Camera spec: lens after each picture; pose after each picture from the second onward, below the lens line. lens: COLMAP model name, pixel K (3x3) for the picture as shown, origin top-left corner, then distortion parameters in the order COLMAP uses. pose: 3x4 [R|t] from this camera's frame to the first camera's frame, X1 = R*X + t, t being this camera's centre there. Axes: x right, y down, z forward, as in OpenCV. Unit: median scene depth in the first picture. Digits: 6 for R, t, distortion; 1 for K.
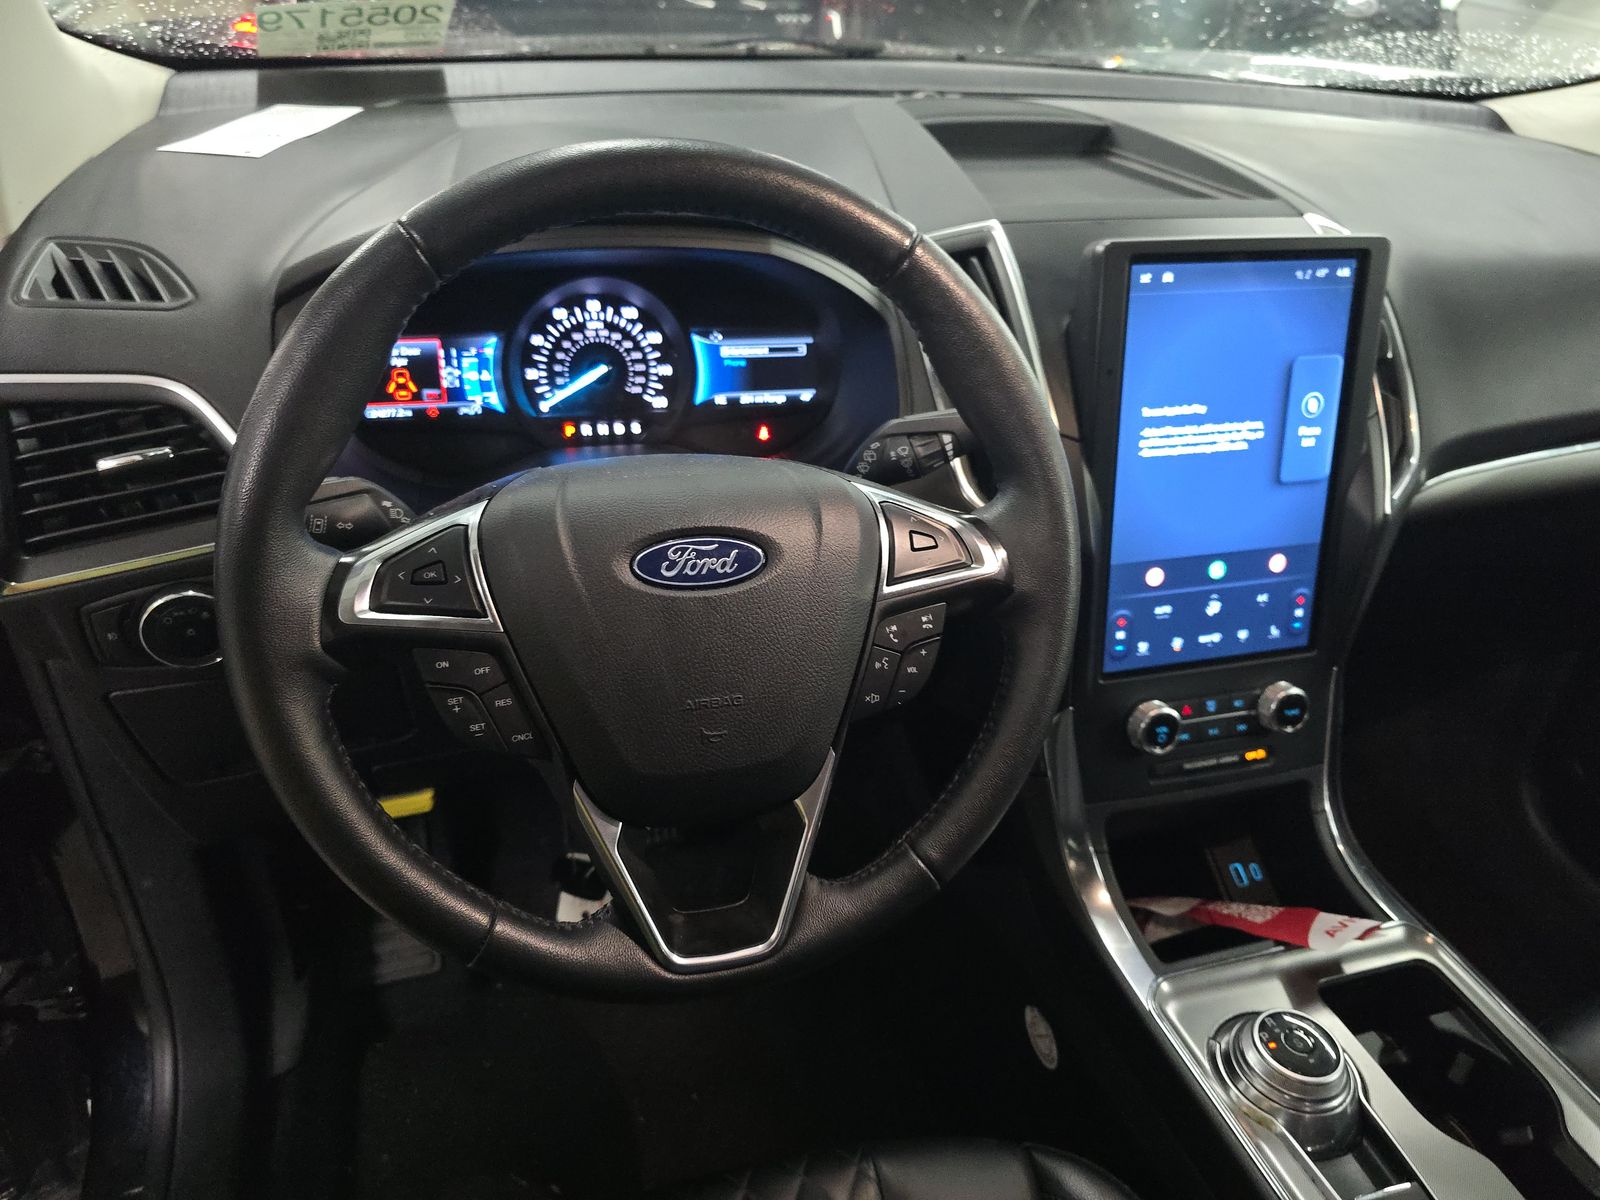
lens RADIAL K [[1029.0, 0, 800.0], [0, 1029.0, 600.0], [0, 0, 1]] dist [0.056350, -0.044831]
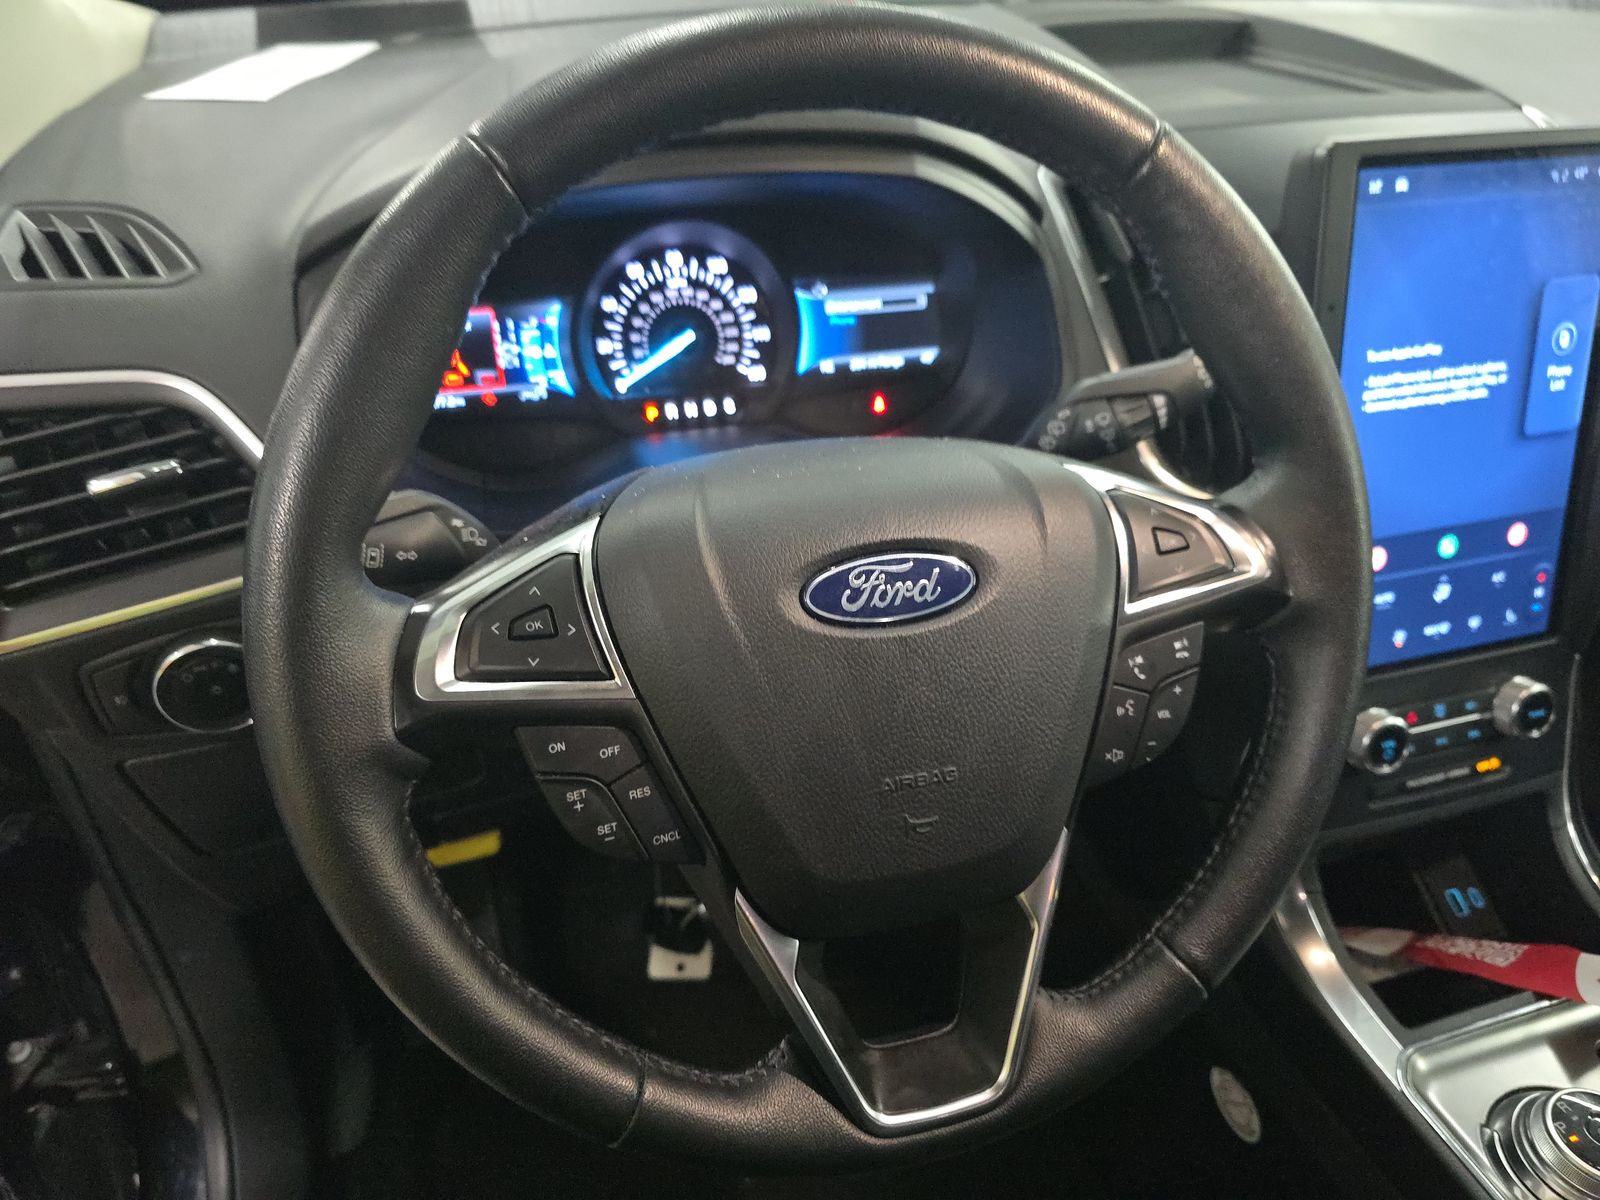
lens RADIAL K [[1070.1, 0, 821.6], [0, 1070.1, 605.9], [0, 0, 1]] dist [0.039814, -0.036318]
pose [[0.998899, -0.043573, -0.017405, -0.080568], [0.044070, 0.998601, 0.029223, -0.029319], [0.016107, -0.029958, 0.999421, 0.141482]]
